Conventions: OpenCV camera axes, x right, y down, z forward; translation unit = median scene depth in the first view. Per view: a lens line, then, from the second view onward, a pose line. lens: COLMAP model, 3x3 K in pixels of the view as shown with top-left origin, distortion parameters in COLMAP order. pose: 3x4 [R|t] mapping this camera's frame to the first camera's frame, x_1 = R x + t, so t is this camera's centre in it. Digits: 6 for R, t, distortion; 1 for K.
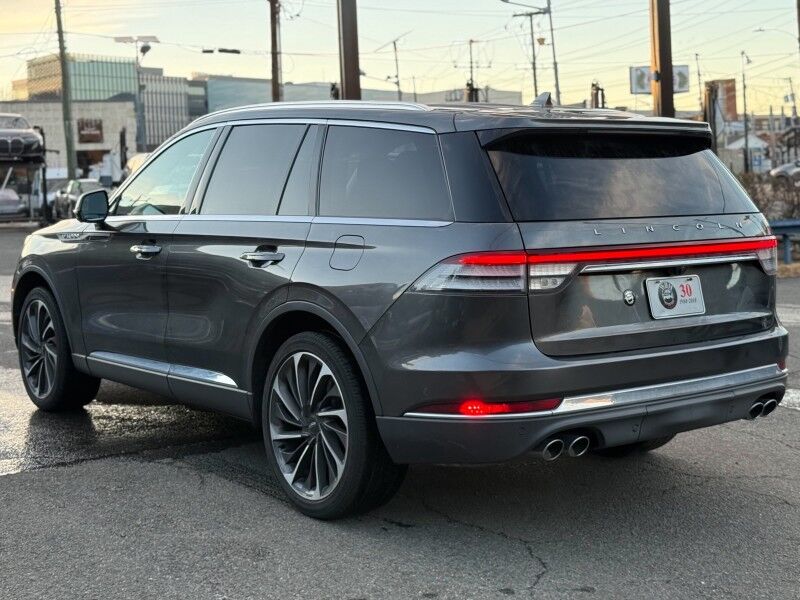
lens RADIAL K [[1190.4, 0, 405.8], [0, 1190.4, 300.3], [0, 0, 1]] dist [0.235500, 0.000000]
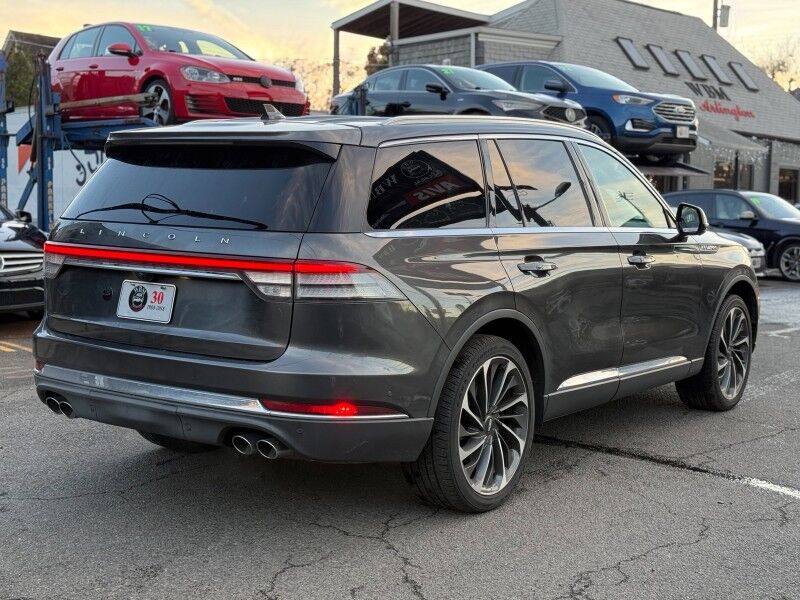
lens RADIAL K [[1190.4, 0, 403.5], [0, 1190.4, 291.9], [0, 0, 1]] dist [0.235500, 0.000000]
pose [[0.250896, 0.101953, -0.962630, 1.302127], [-0.119803, 0.990063, 0.073633, -0.116605], [0.960572, 0.096851, 0.260617, 0.939895]]
